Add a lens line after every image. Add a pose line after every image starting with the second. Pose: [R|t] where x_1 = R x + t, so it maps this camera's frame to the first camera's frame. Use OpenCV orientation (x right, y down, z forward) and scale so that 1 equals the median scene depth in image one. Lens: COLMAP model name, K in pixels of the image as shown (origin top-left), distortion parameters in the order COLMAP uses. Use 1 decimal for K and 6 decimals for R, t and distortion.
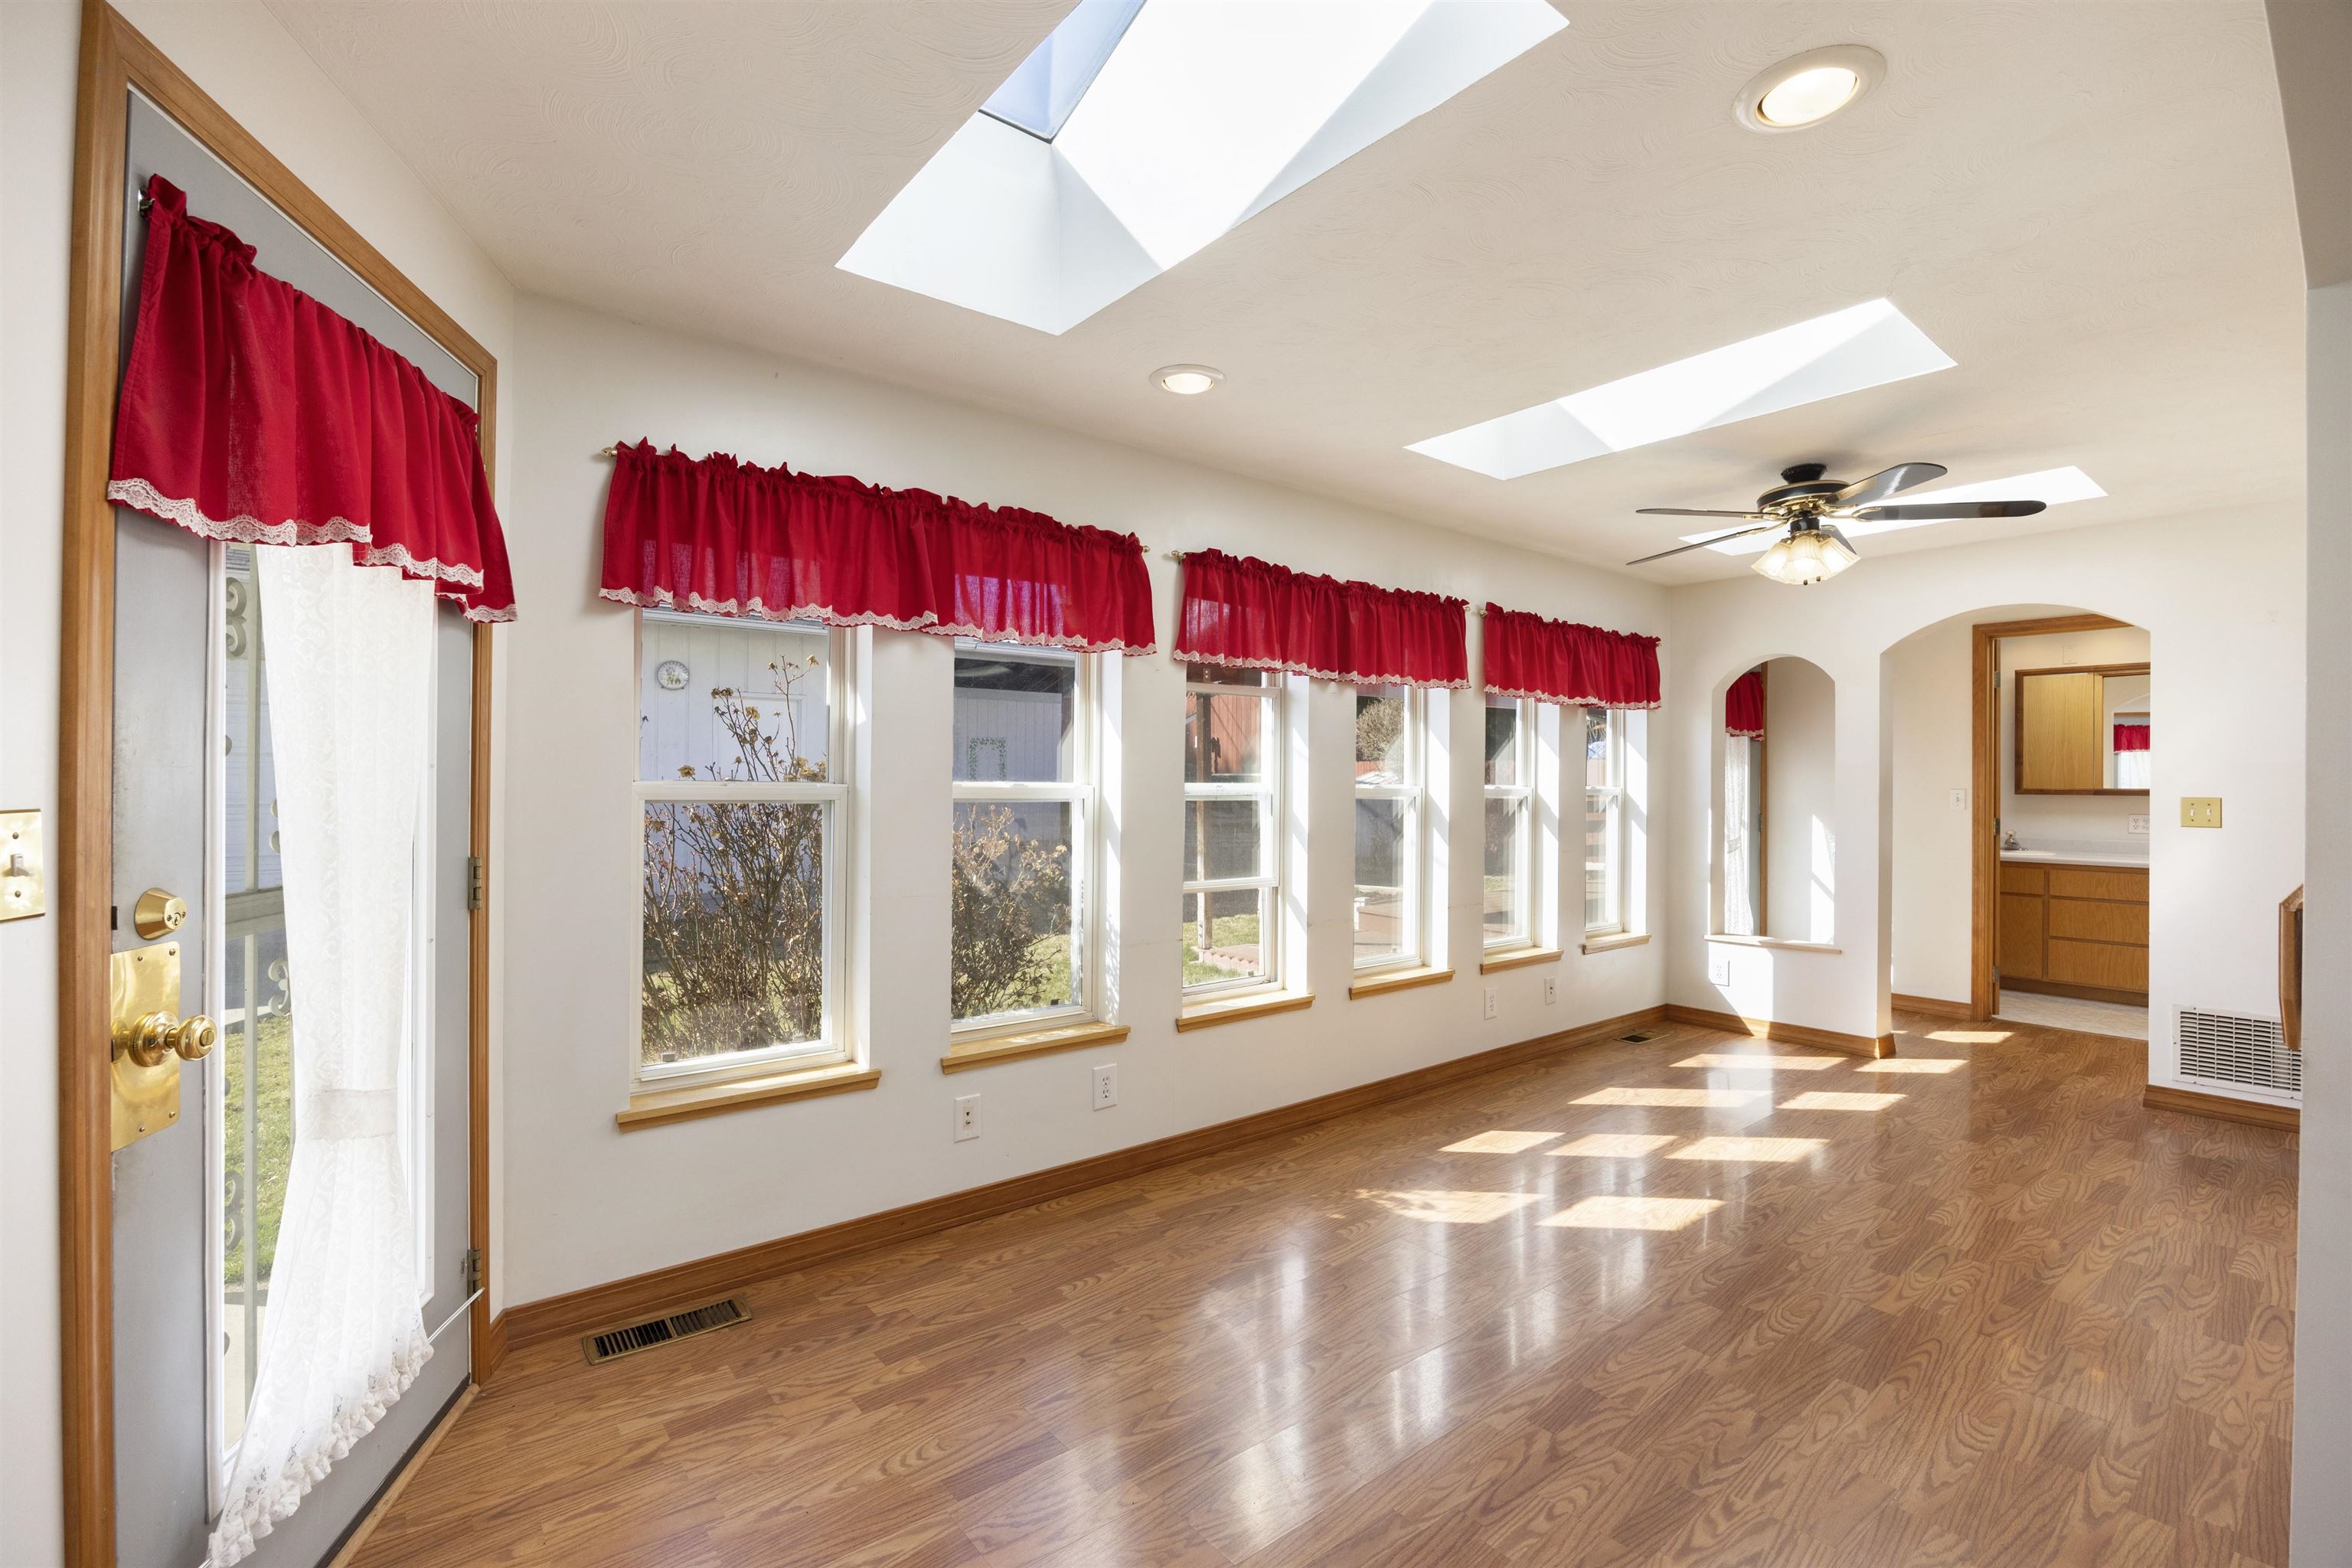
lens RADIAL K [[1055.5, 0, 1182.2], [0, 1055.5, 780.0], [0, 0, 1]] dist [-0.001441, -0.000176]
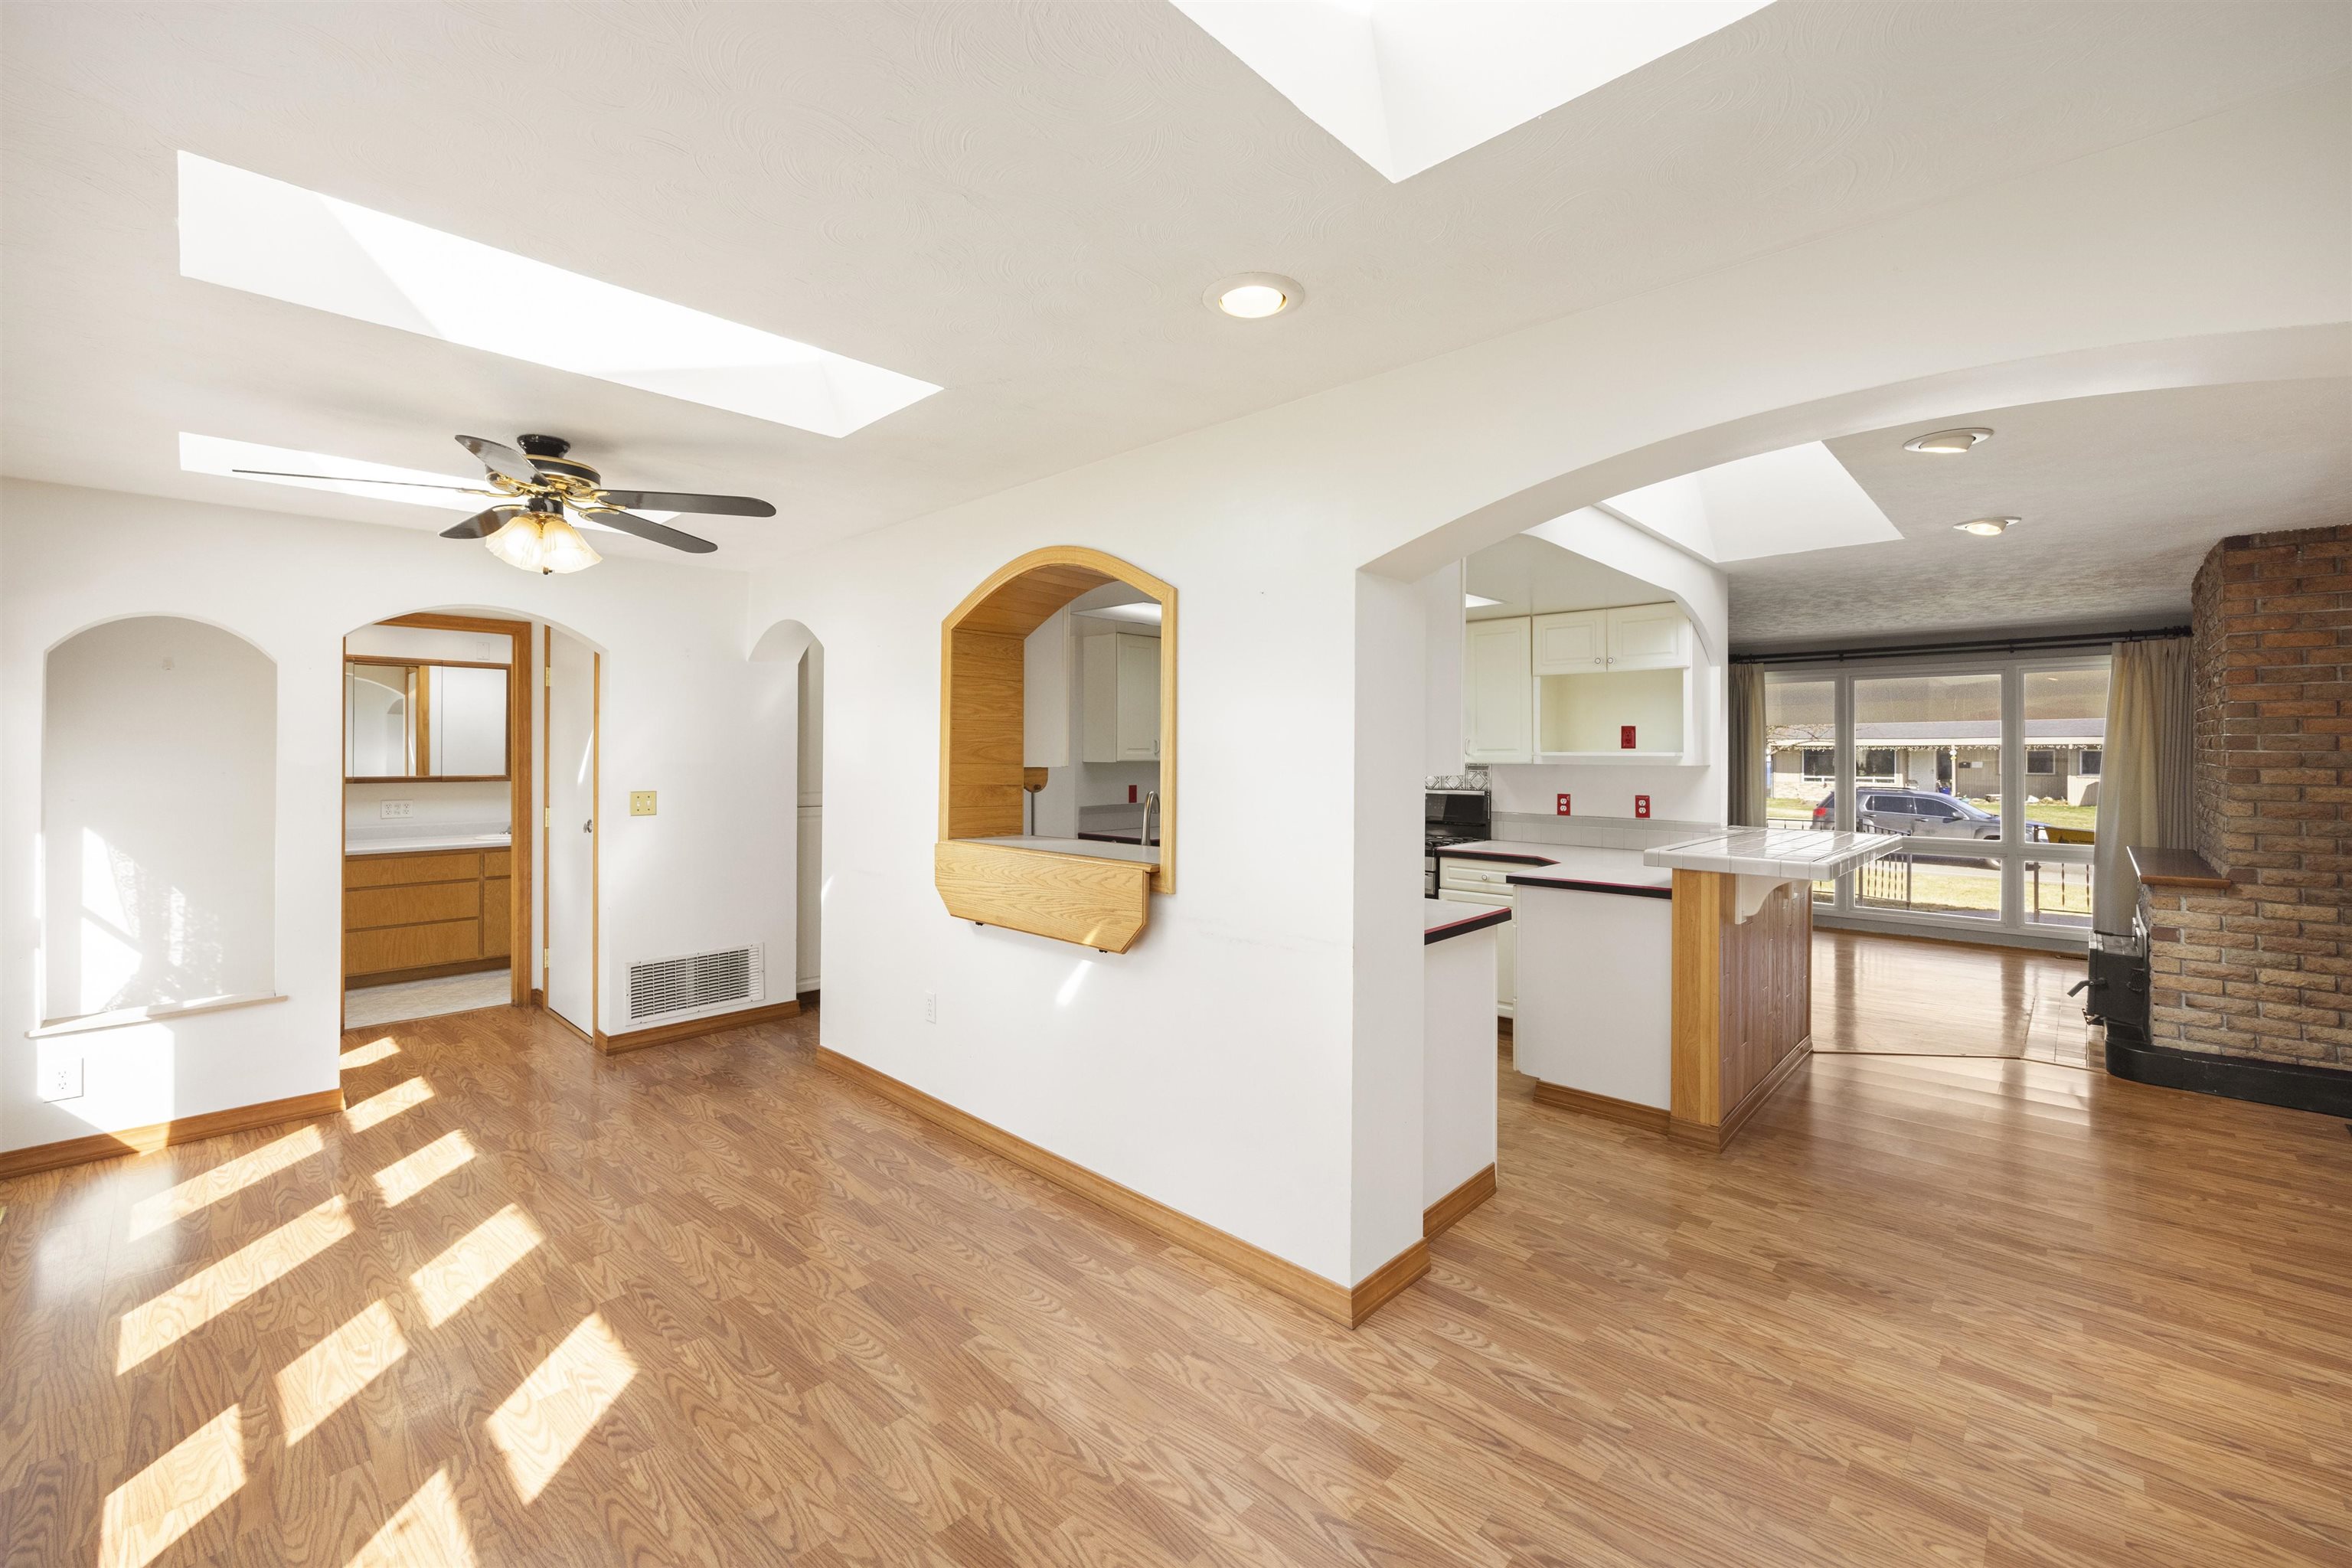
lens RADIAL K [[956.2, 0, 1204.1], [0, 956.2, 752.4], [0, 0, 1]] dist [0.002554, 0.000584]
pose [[-0.136895, -0.008039, 0.990553, -0.291763], [-0.005158, 0.999959, 0.007402, -0.049761], [-0.990572, -0.004096, -0.136930, 0.617403]]
